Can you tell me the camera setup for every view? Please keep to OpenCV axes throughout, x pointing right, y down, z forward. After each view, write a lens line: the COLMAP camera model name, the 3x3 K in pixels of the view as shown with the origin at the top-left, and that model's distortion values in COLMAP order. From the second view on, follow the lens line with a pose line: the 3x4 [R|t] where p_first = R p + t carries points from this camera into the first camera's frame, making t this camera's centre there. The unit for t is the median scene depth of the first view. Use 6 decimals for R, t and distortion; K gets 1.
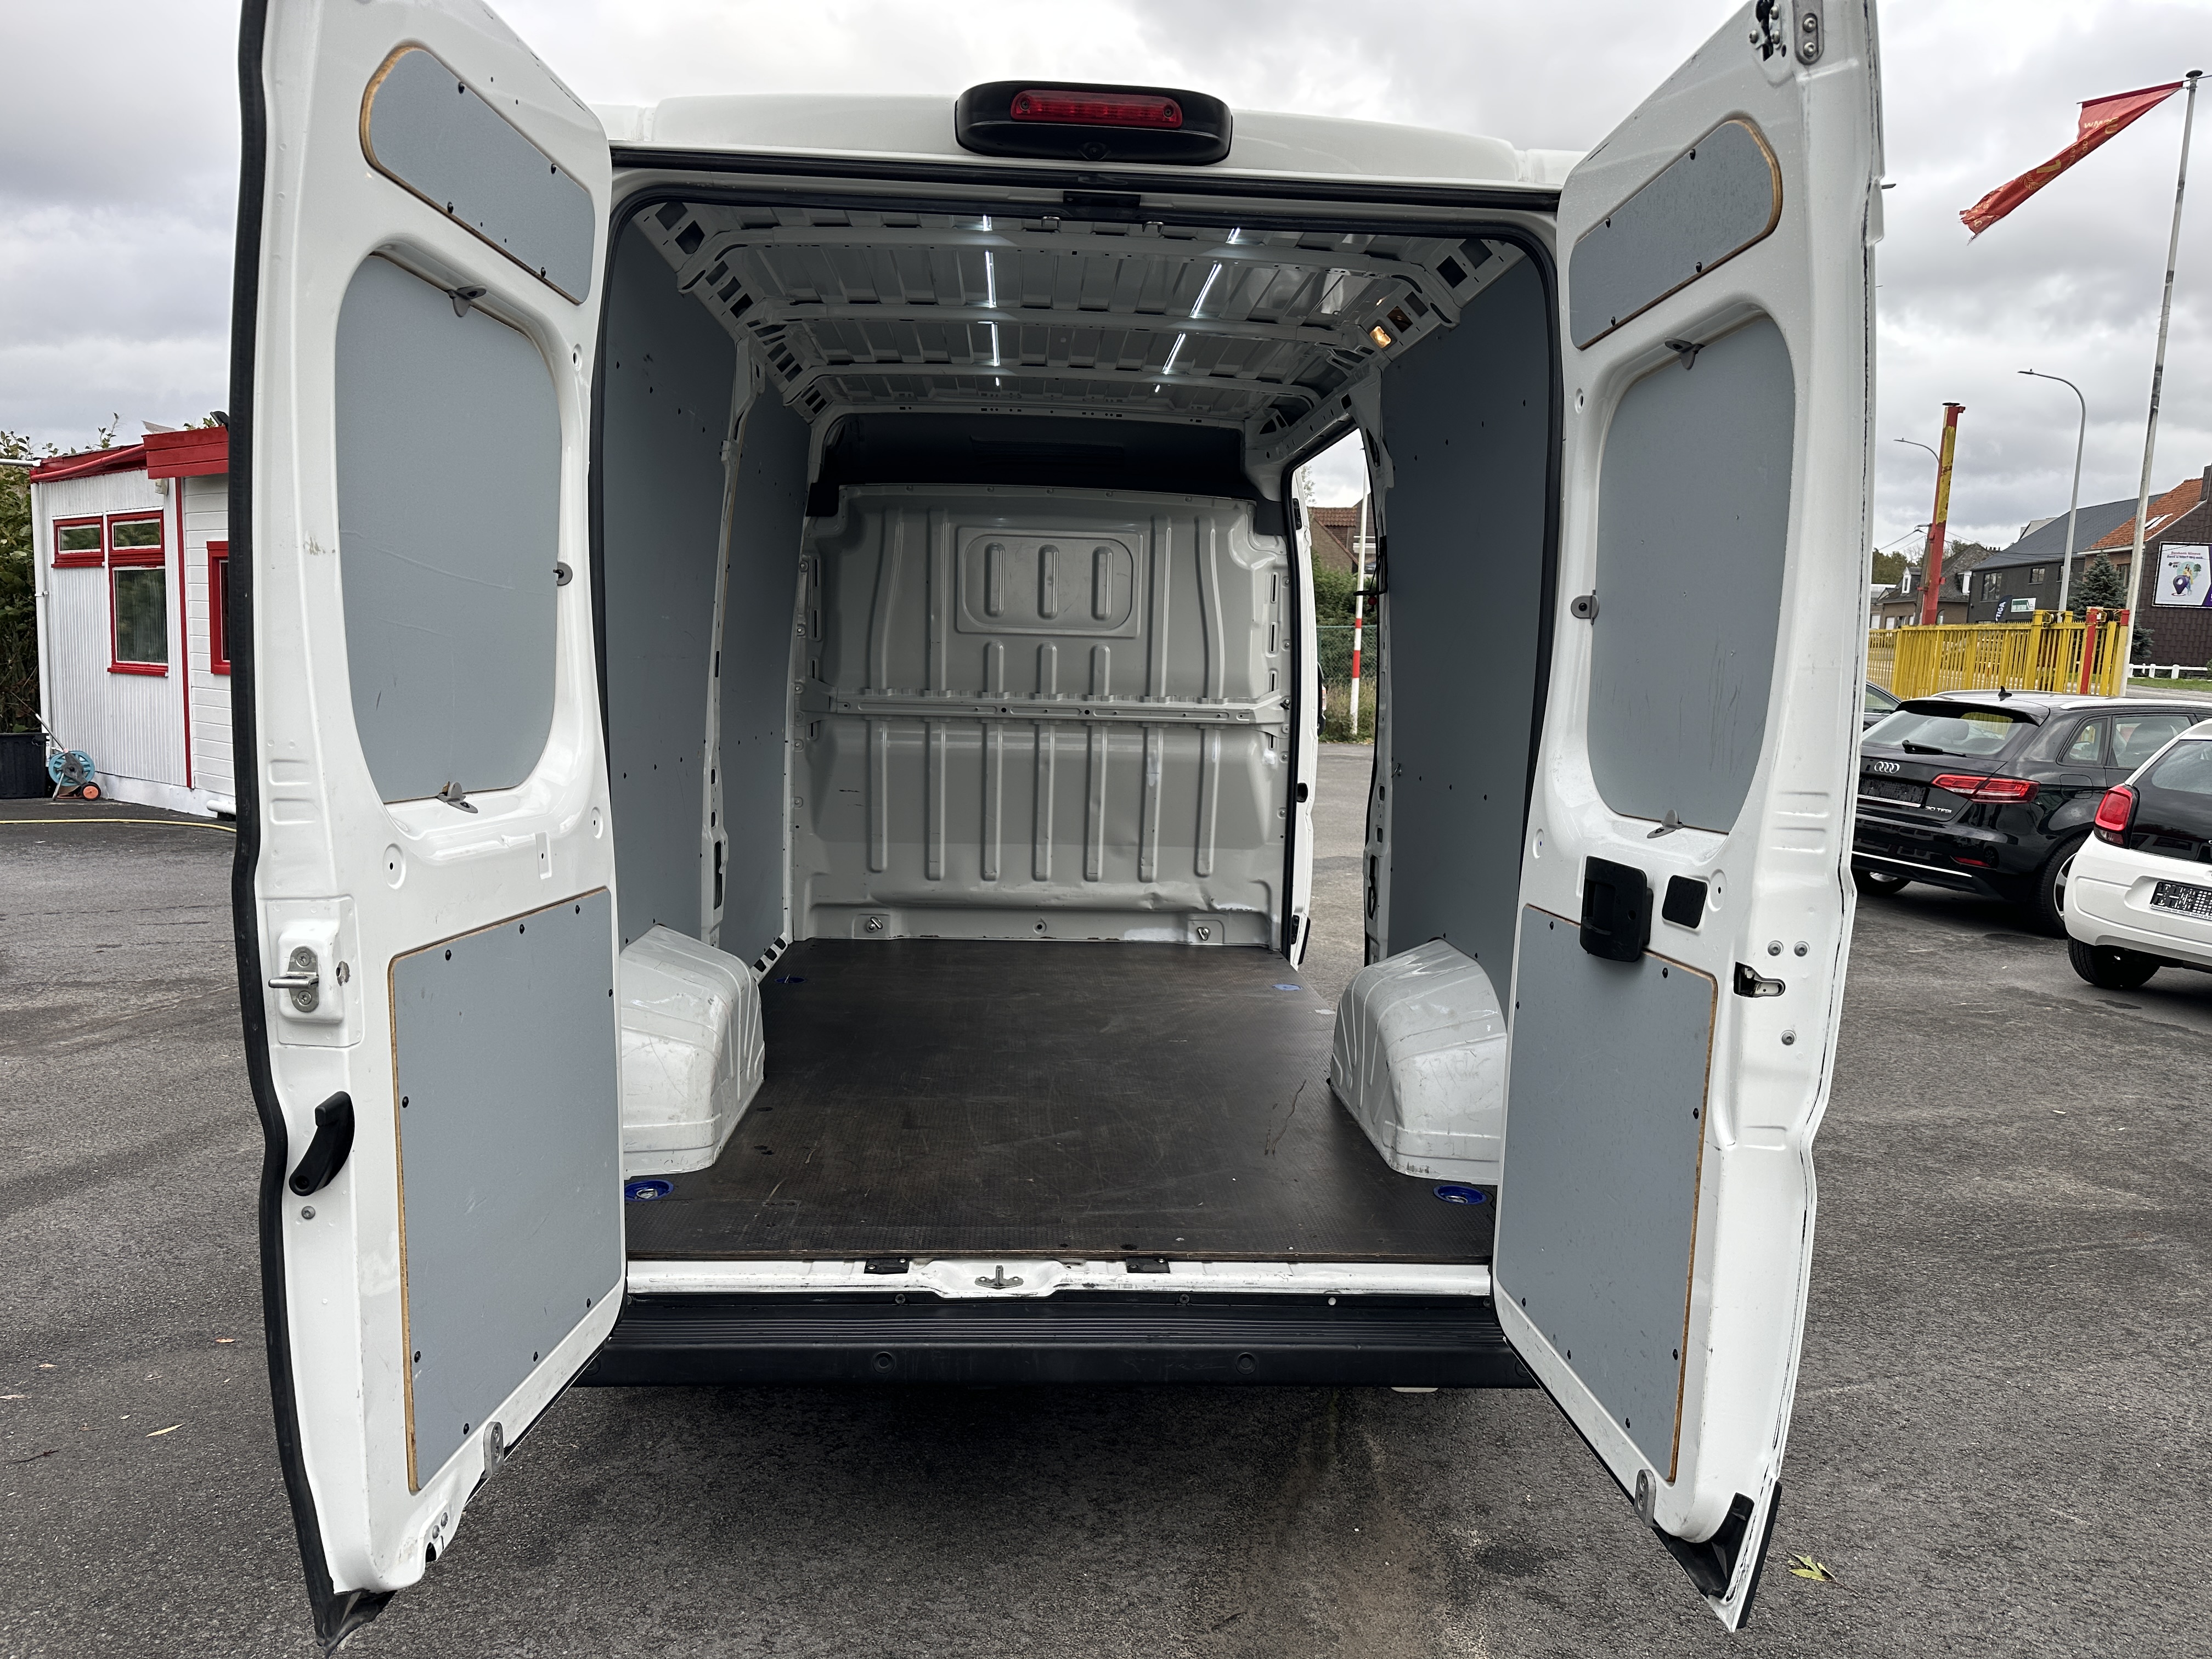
lens RADIAL K [[1558.6, 0, 1109.0], [0, 1558.6, 835.3], [0, 0, 1]] dist [-0.003723, -0.004257]
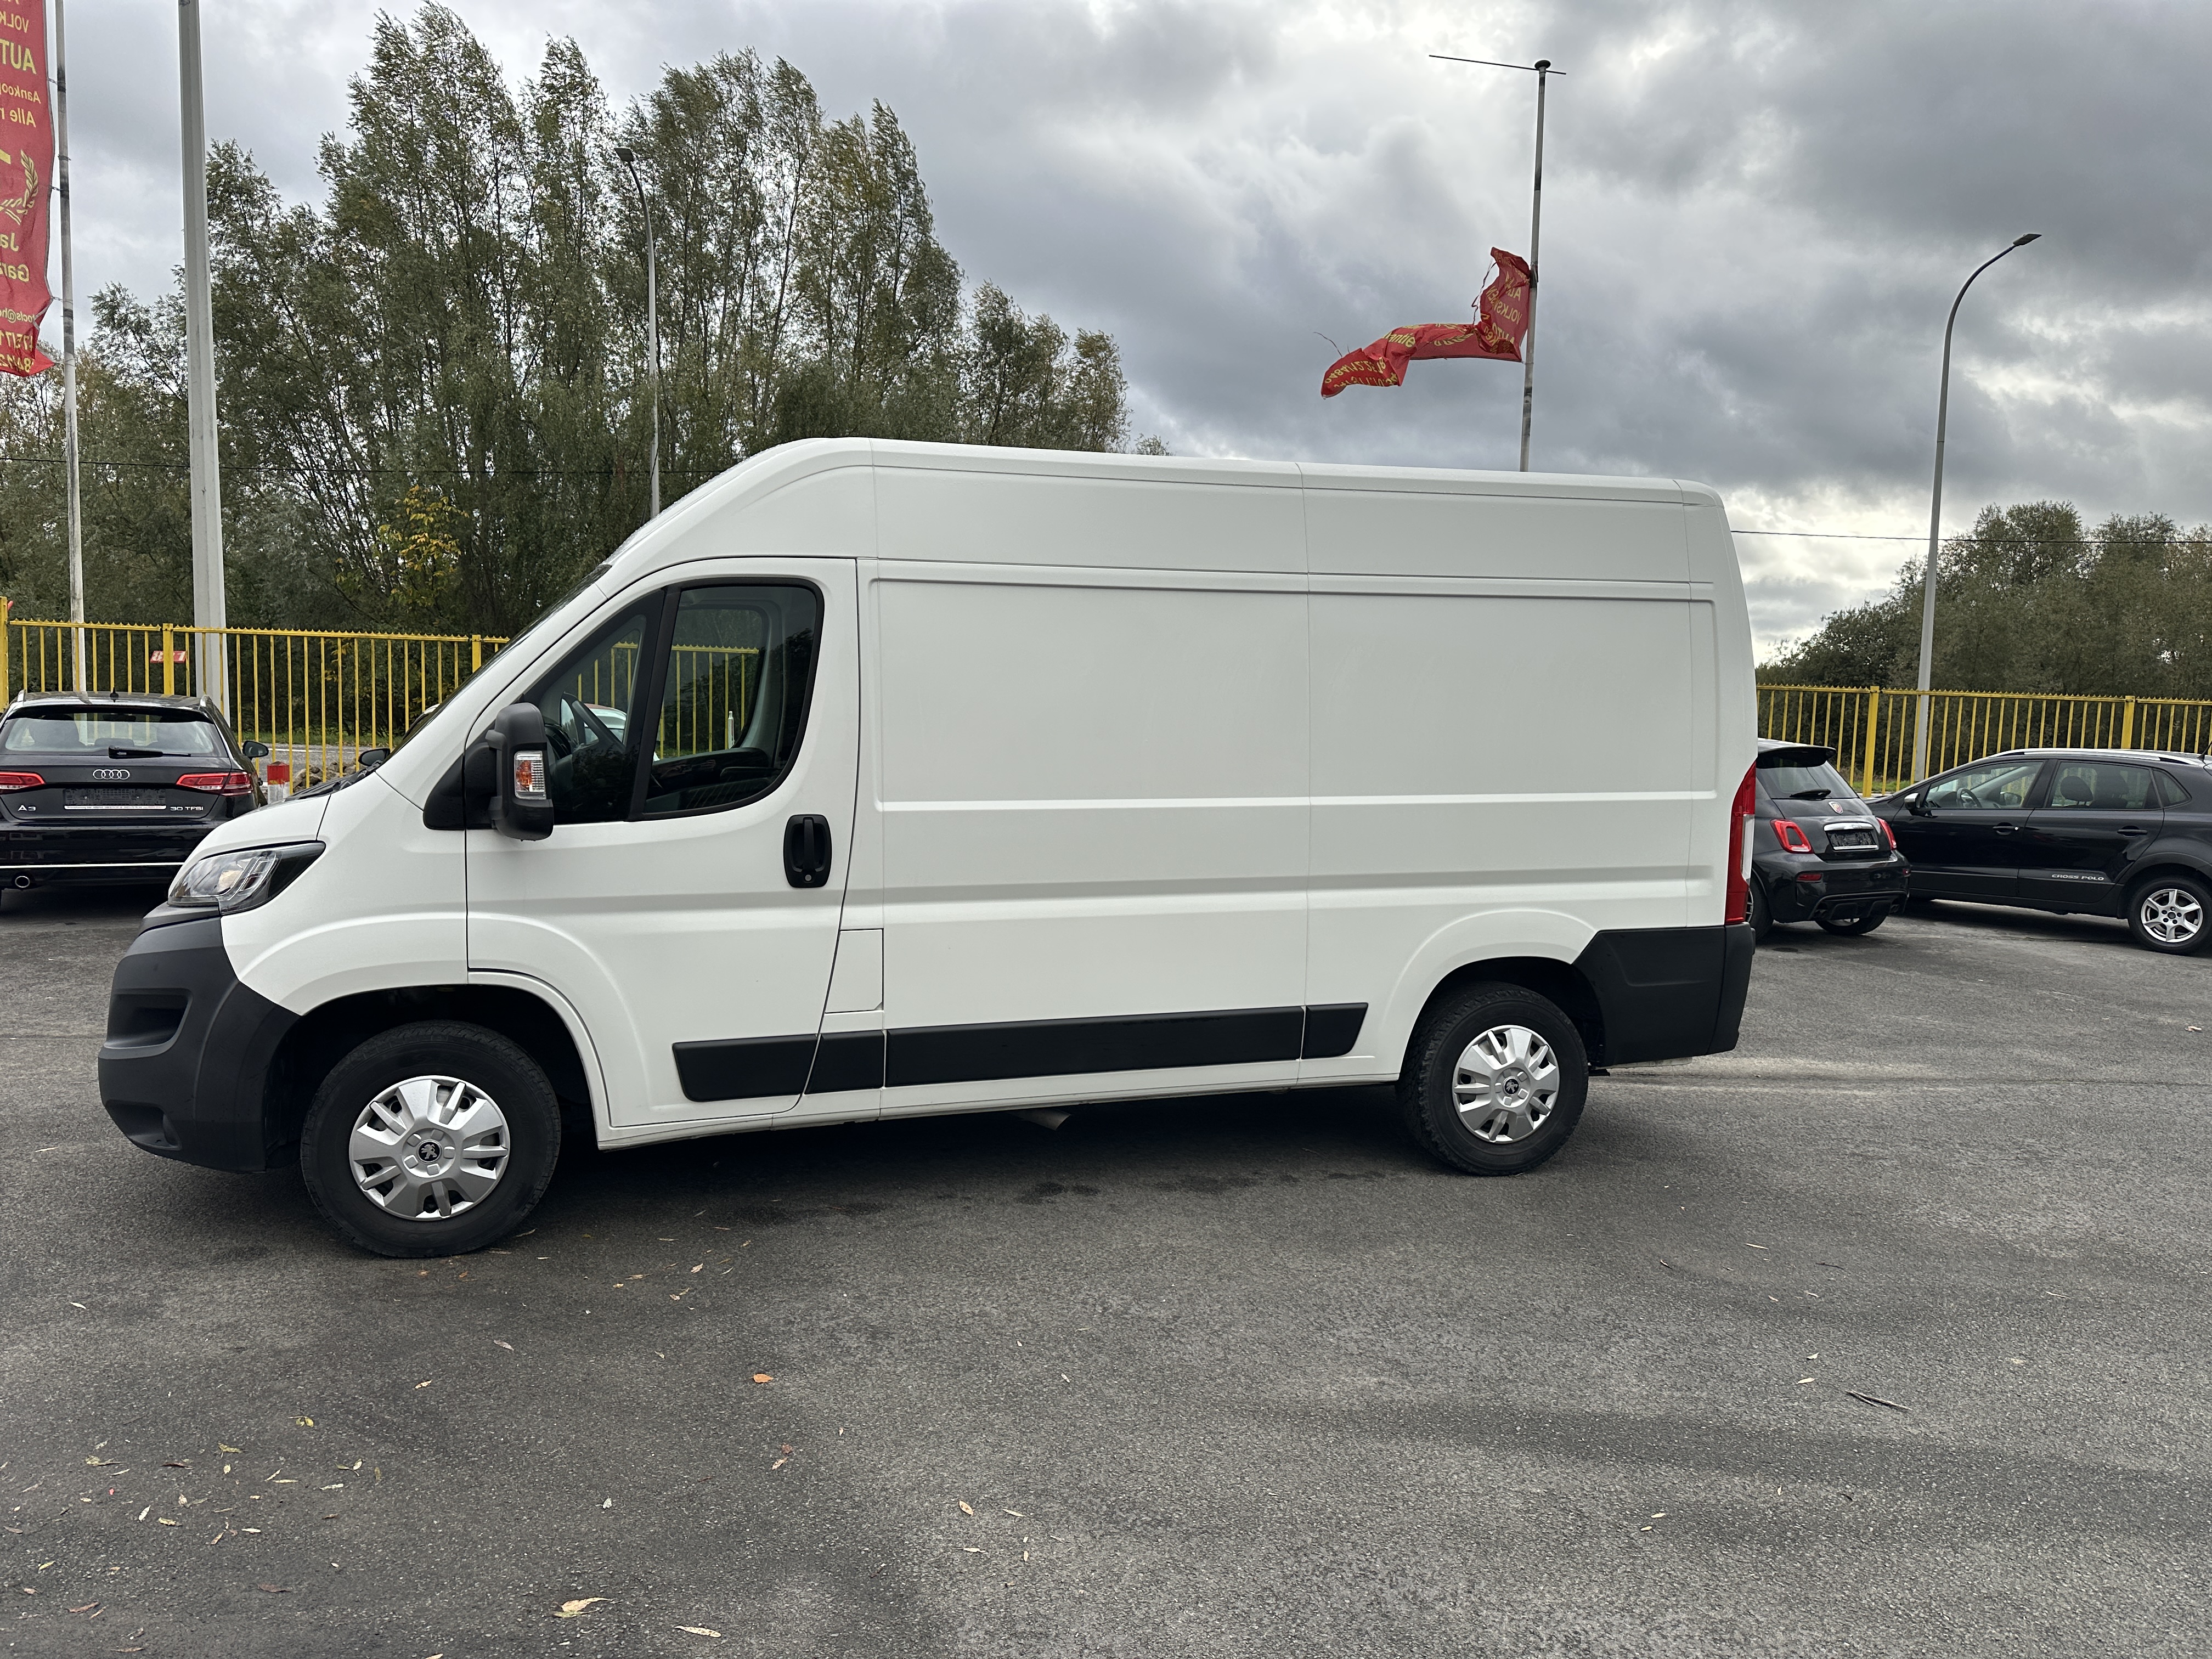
lens RADIAL K [[1550.1, 0, 1039.5], [0, 1550.1, 844.8], [0, 0, 1]] dist [0.095566, -0.119389]
pose [[-0.208566, -0.138227, 0.968191, -1.817225], [0.093819, 0.982569, 0.160490, -0.313378], [-0.973498, 0.124308, -0.191962, 1.839435]]
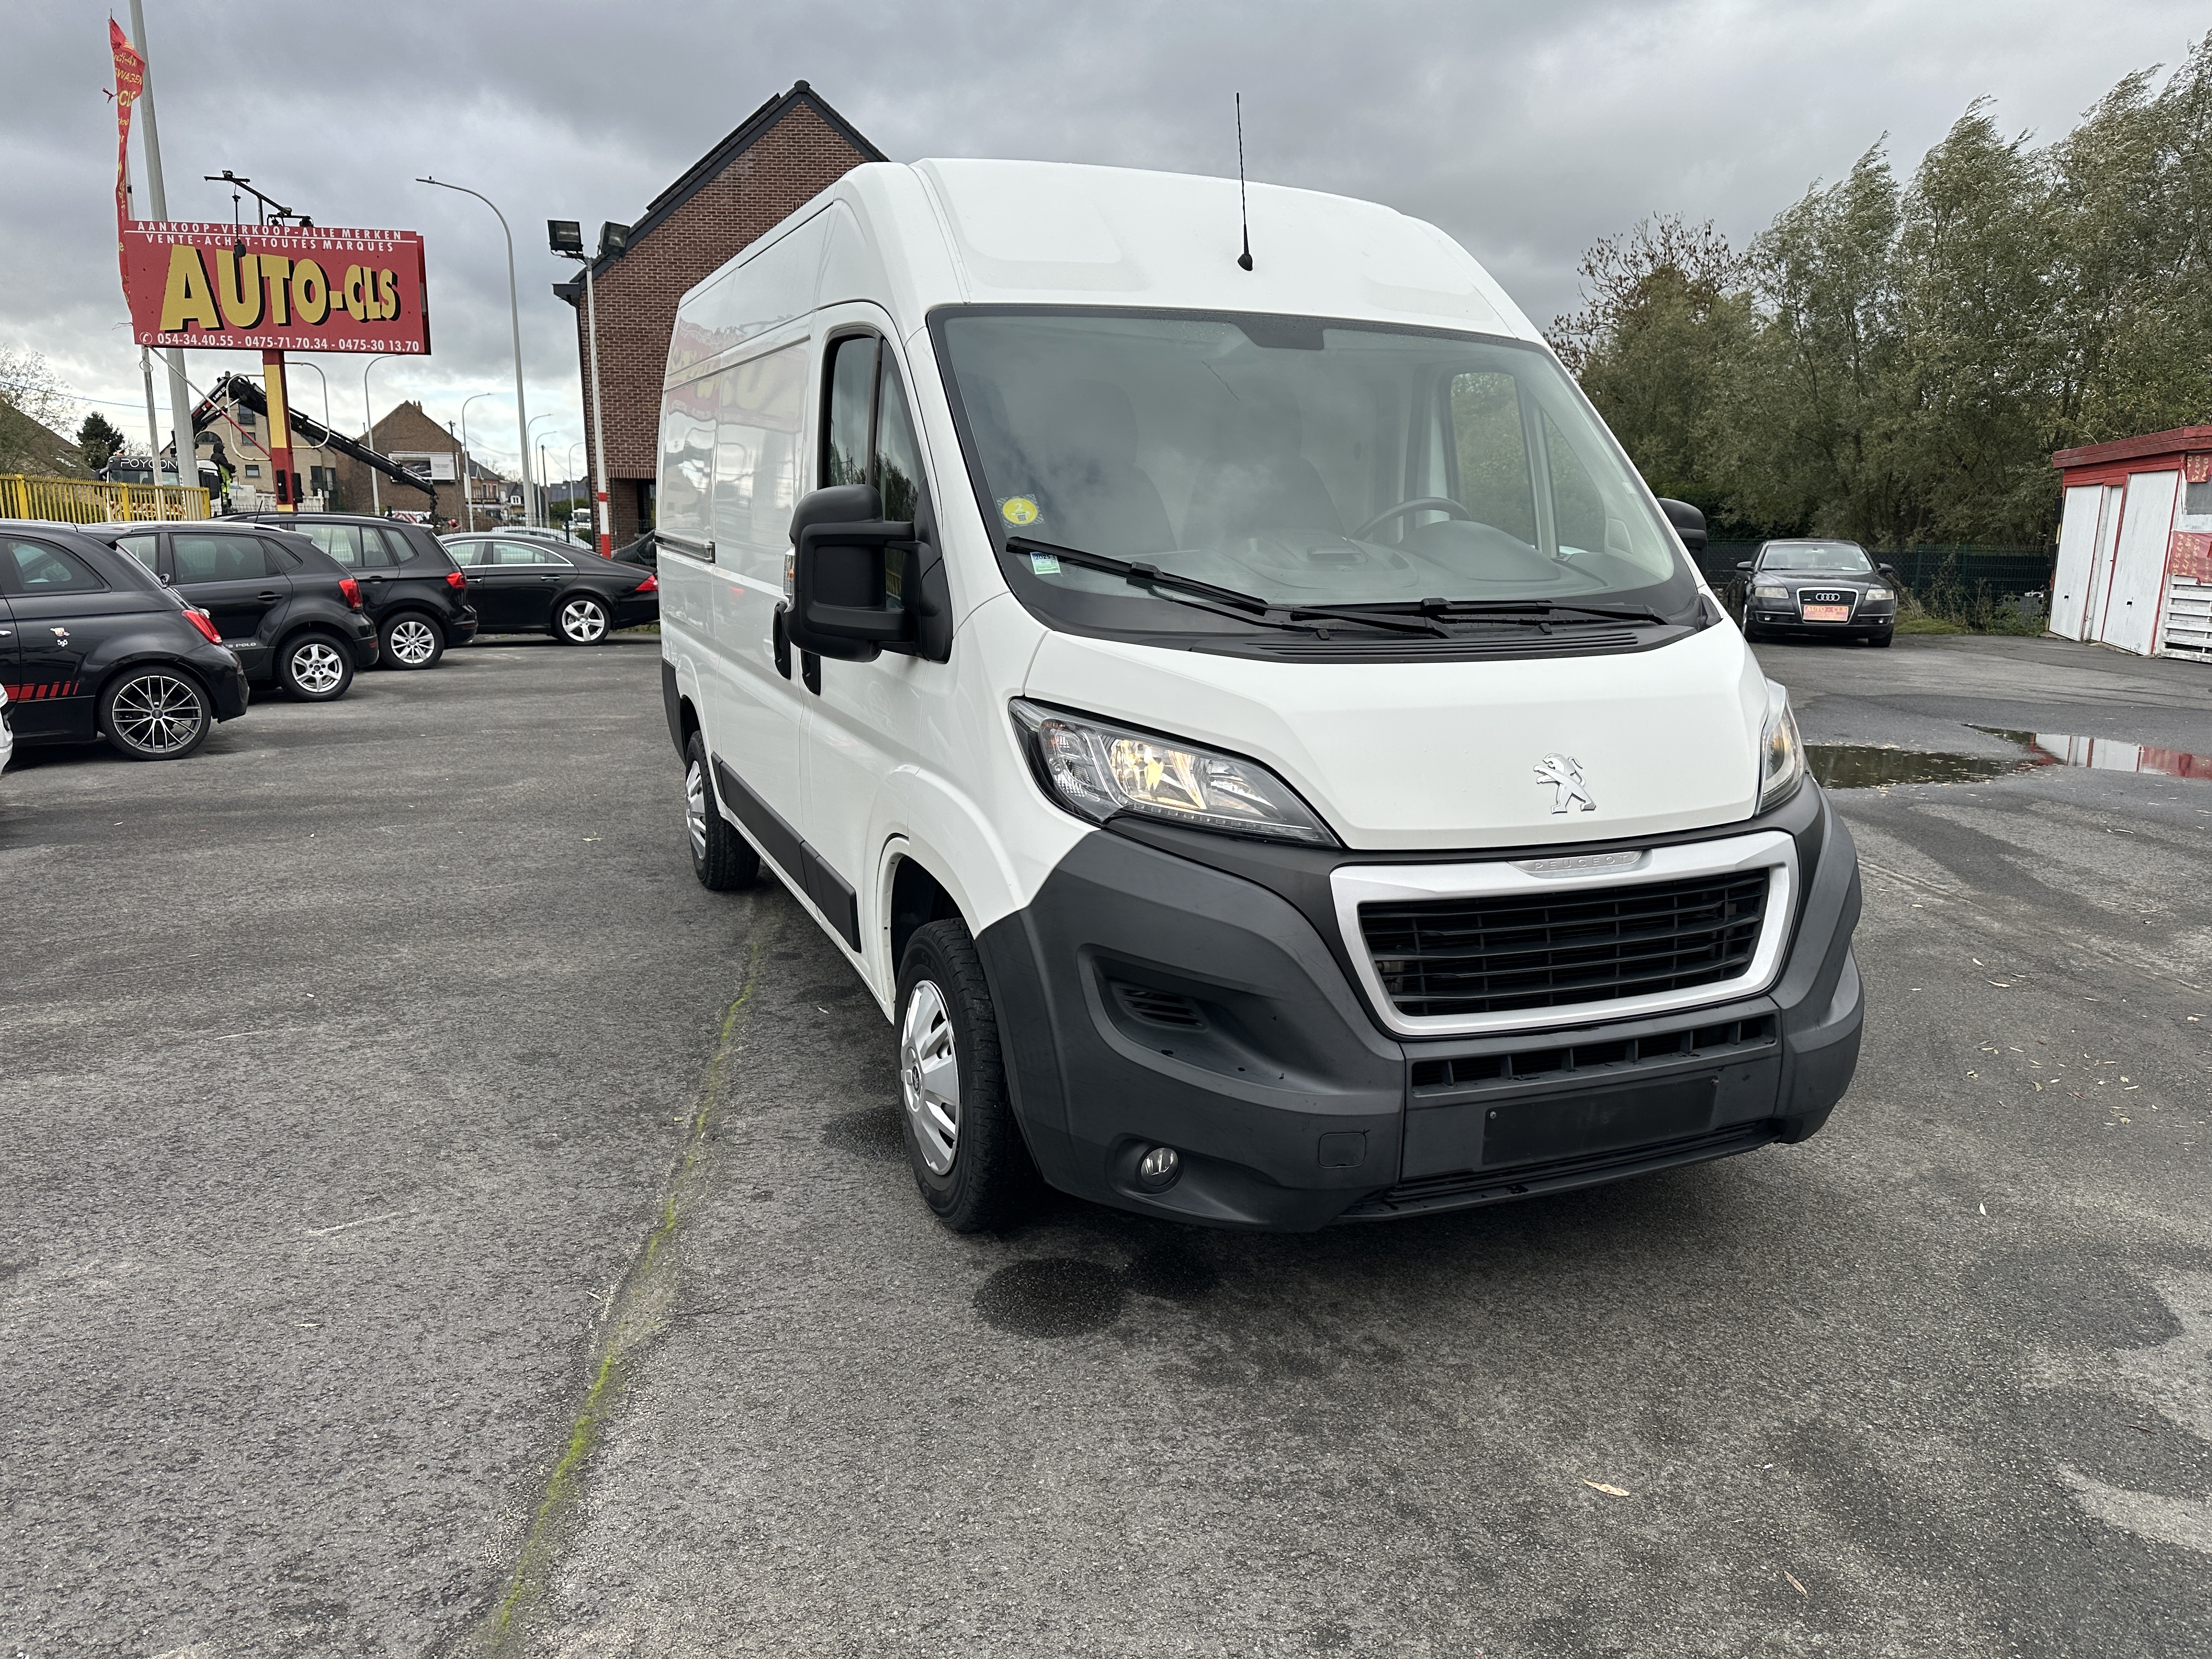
lens RADIAL K [[1589.1, 0, 1156.8], [0, 1589.1, 829.8], [0, 0, 1]] dist [-0.007214, -0.007112]
pose [[-0.934511, 0.026069, -0.354978, 0.433052], [-0.087427, 0.949950, 0.299921, -0.351291], [0.345030, 0.311314, -0.885459, 3.085780]]
